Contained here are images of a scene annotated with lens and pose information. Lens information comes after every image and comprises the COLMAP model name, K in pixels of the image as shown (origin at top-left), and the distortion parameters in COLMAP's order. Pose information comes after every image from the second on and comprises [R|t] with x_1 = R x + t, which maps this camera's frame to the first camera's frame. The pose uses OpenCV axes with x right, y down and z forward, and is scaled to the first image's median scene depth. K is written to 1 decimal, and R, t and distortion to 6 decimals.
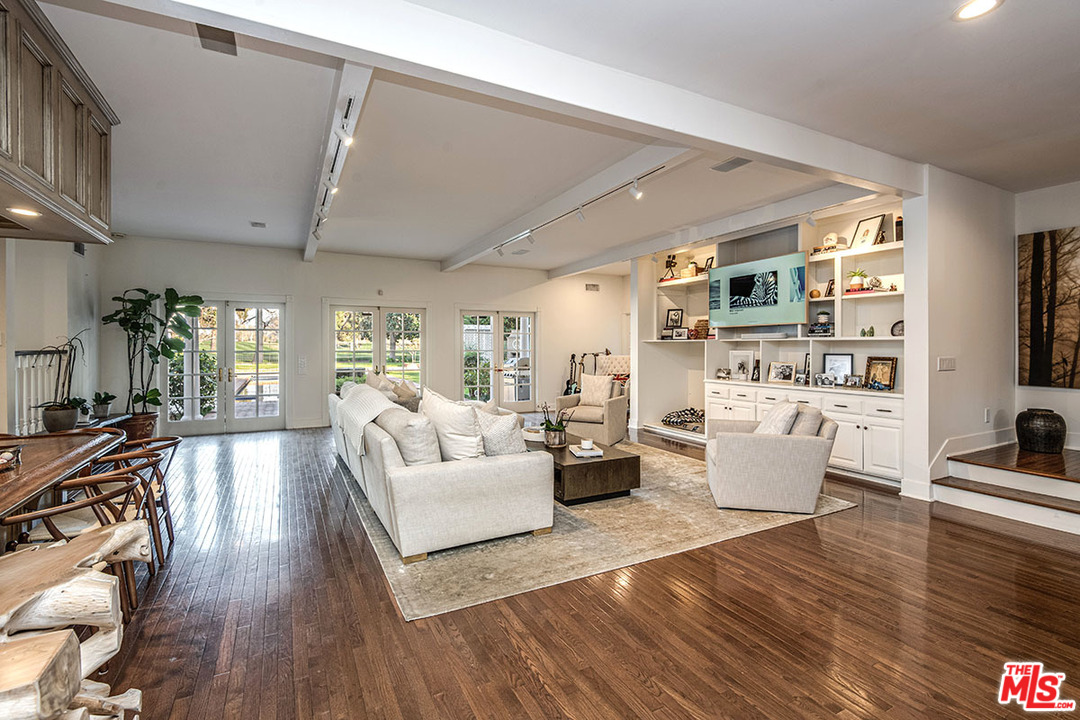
lens RADIAL K [[489.9, 0, 538.0], [0, 489.9, 342.4], [0, 0, 1]] dist [0.015506, -0.000772]
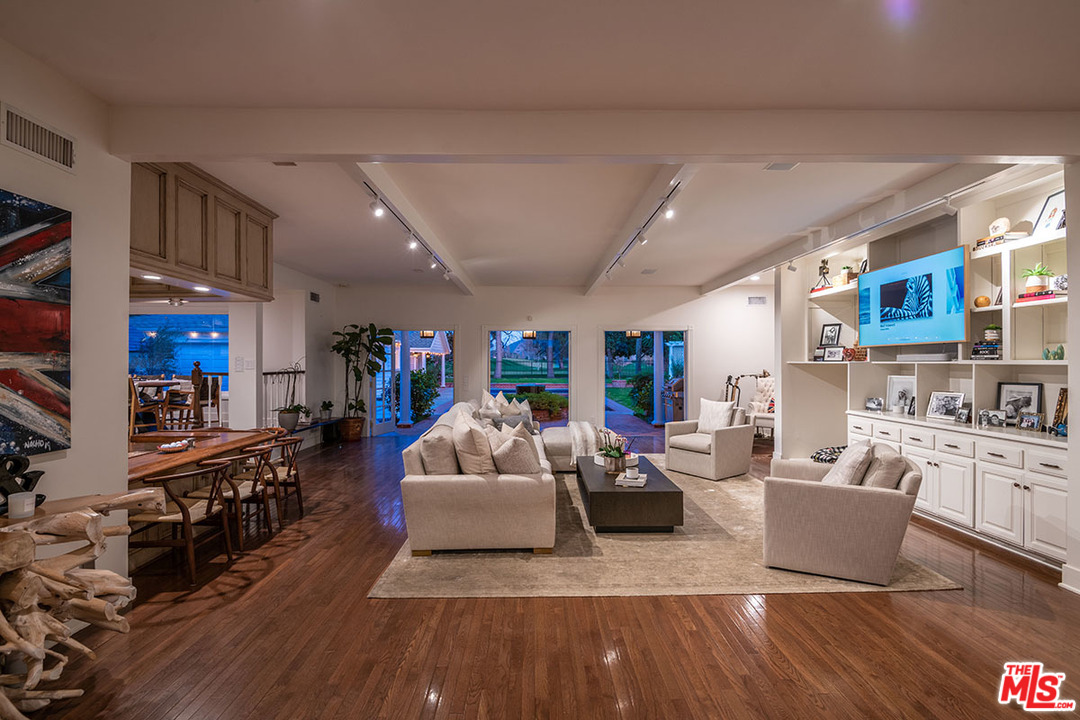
lens RADIAL K [[496.3, 0, 540.5], [0, 496.3, 361.1], [0, 0, 1]] dist [0.006624, -0.014073]
pose [[0.894115, -0.002691, -0.447830, 0.293044], [0.005267, 0.999976, 0.004507, -0.015394], [0.447807, -0.006388, 0.894107, 0.031836]]
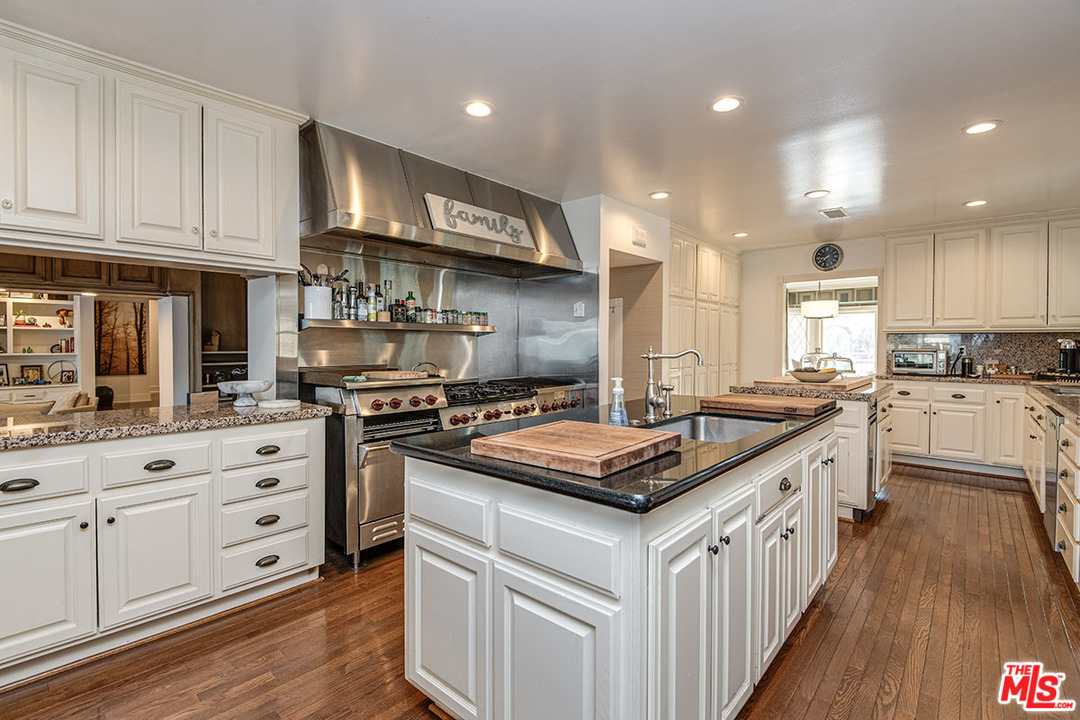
lens RADIAL K [[498.8, 0, 538.9], [0, 498.8, 352.8], [0, 0, 1]] dist [0.001977, -0.007711]
pose [[-0.360372, -0.018545, 0.932624, -1.327366], [-0.008113, 0.999827, 0.016746, -0.047917], [-0.932773, -0.001531, -0.360460, 0.011906]]
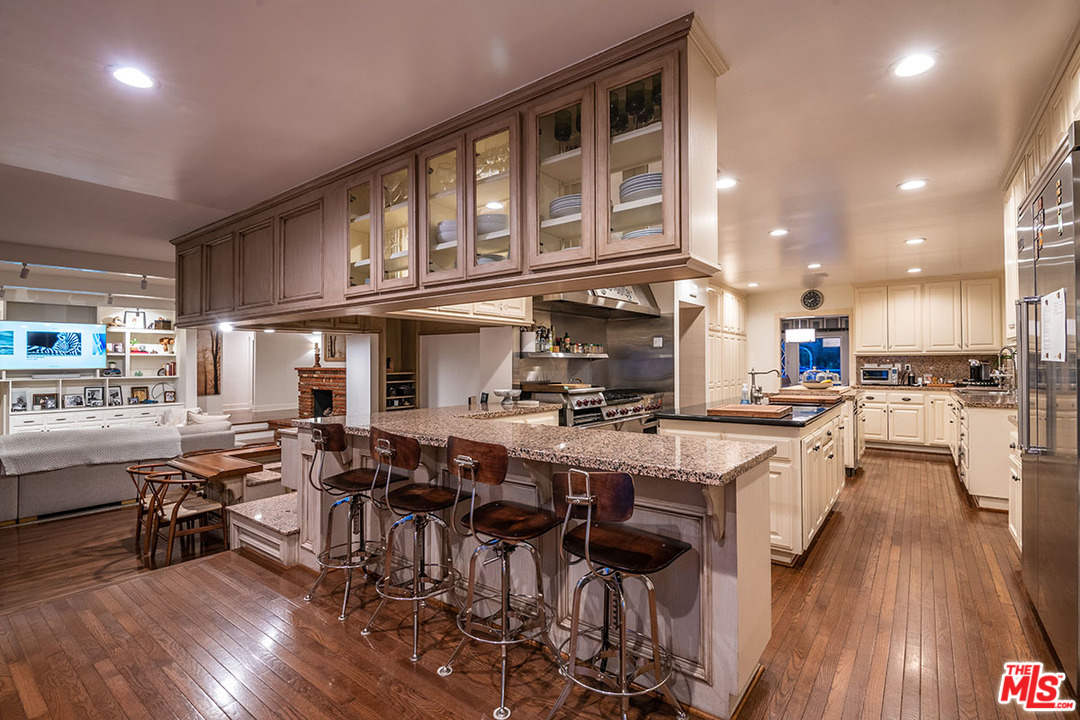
lens RADIAL K [[496.3, 0, 540.5], [0, 496.3, 361.1], [0, 0, 1]] dist [0.006624, -0.014073]
pose [[-0.422291, 0.005672, 0.906443, -1.522486], [-0.000120, 0.999980, -0.006313, -0.051891], [-0.906460, -0.002775, -0.422282, 0.370703]]
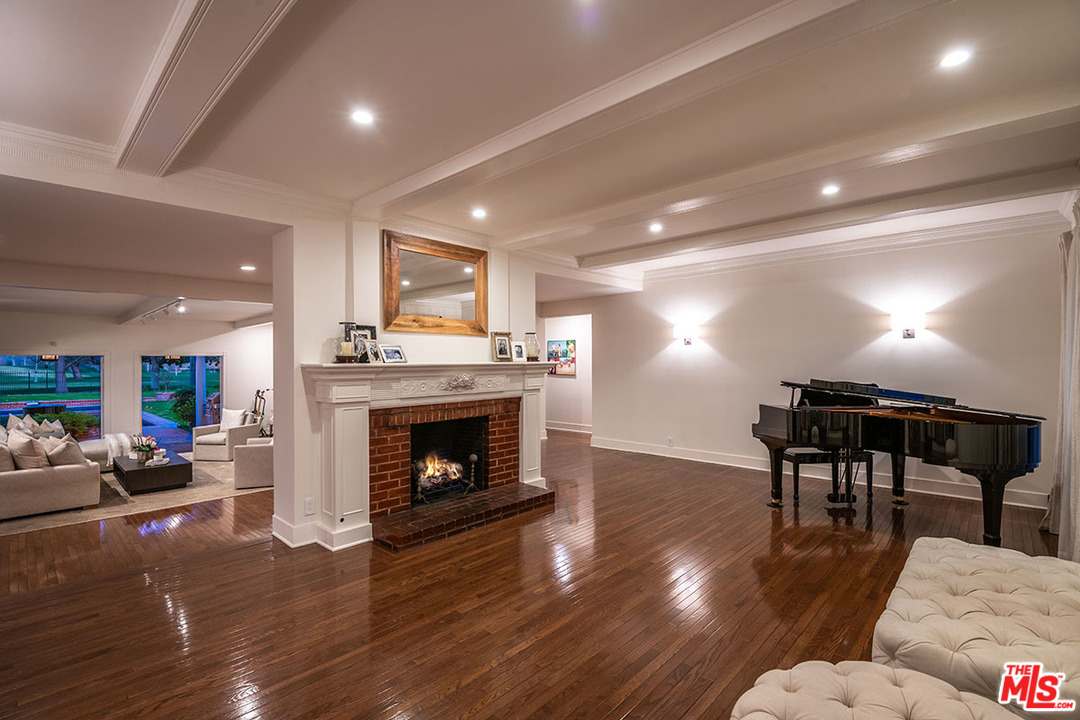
lens RADIAL K [[496.3, 0, 540.5], [0, 496.3, 361.1], [0, 0, 1]] dist [0.006624, -0.014073]
pose [[0.945477, -0.007190, 0.325608, 0.588706], [0.006782, 0.999974, 0.002386, -0.081797], [-0.325617, -0.000048, 0.945502, -0.733762]]
